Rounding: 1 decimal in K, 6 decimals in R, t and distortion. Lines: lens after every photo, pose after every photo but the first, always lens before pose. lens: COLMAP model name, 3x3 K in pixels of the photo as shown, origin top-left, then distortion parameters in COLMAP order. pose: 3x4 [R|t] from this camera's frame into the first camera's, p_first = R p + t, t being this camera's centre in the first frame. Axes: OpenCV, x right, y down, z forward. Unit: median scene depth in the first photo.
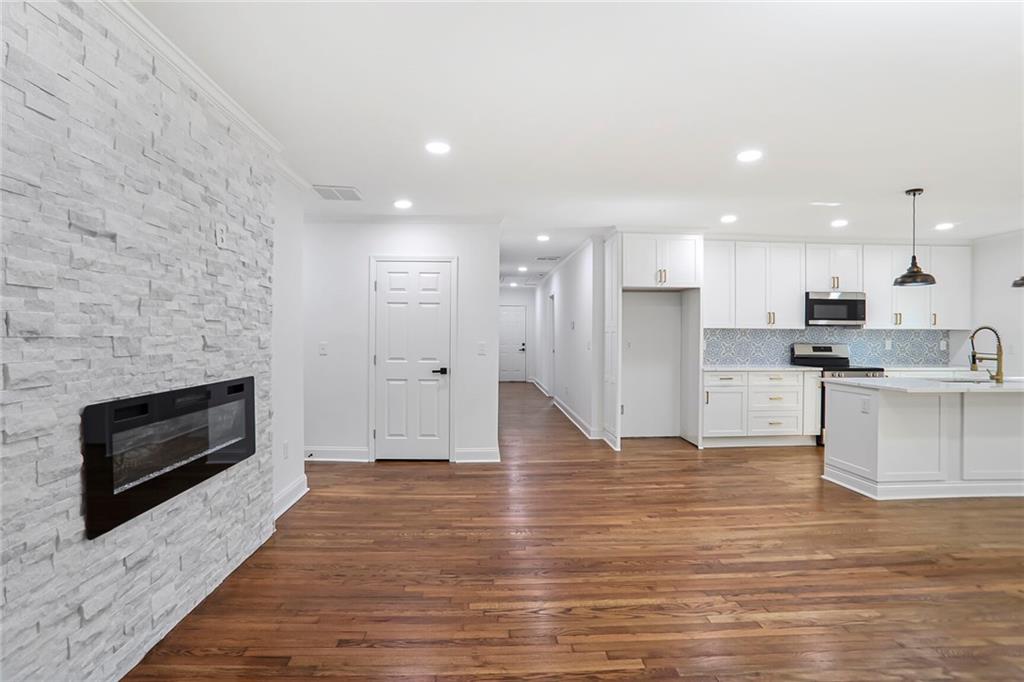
lens RADIAL K [[505.7, 0, 503.6], [0, 505.7, 338.8], [0, 0, 1]] dist [-0.066342, 0.024846]
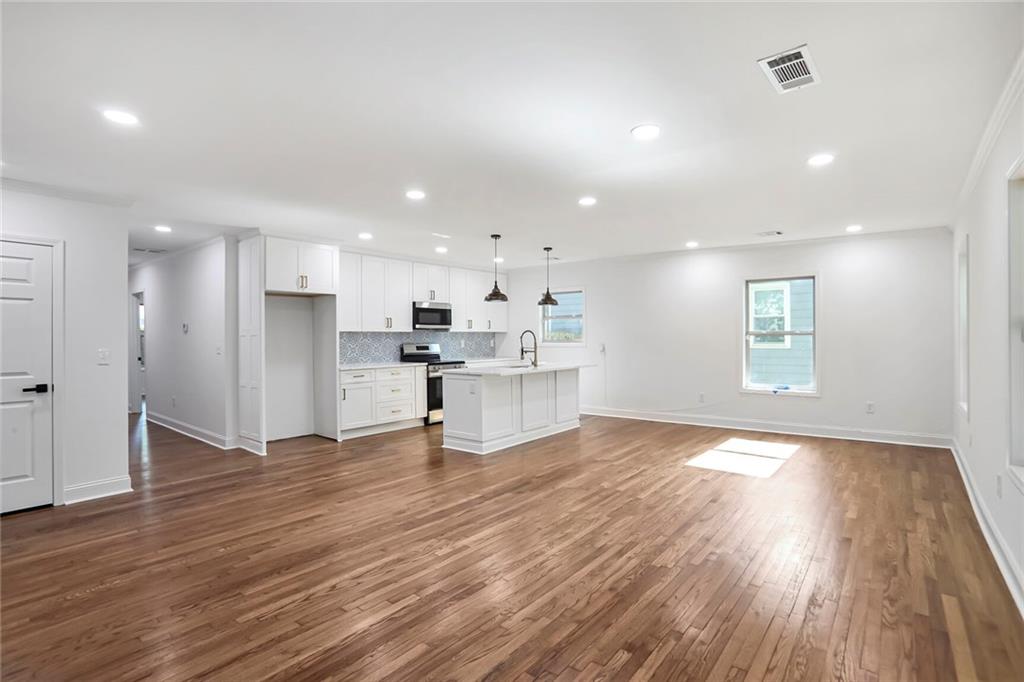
lens RADIAL K [[505.7, 0, 511.0], [0, 505.7, 344.8], [0, 0, 1]] dist [-0.066342, 0.024846]
pose [[0.662229, -0.020325, 0.749025, -0.229688], [0.014857, 0.999792, 0.013995, -0.002484], [-0.749154, 0.001861, 0.662393, -0.016515]]
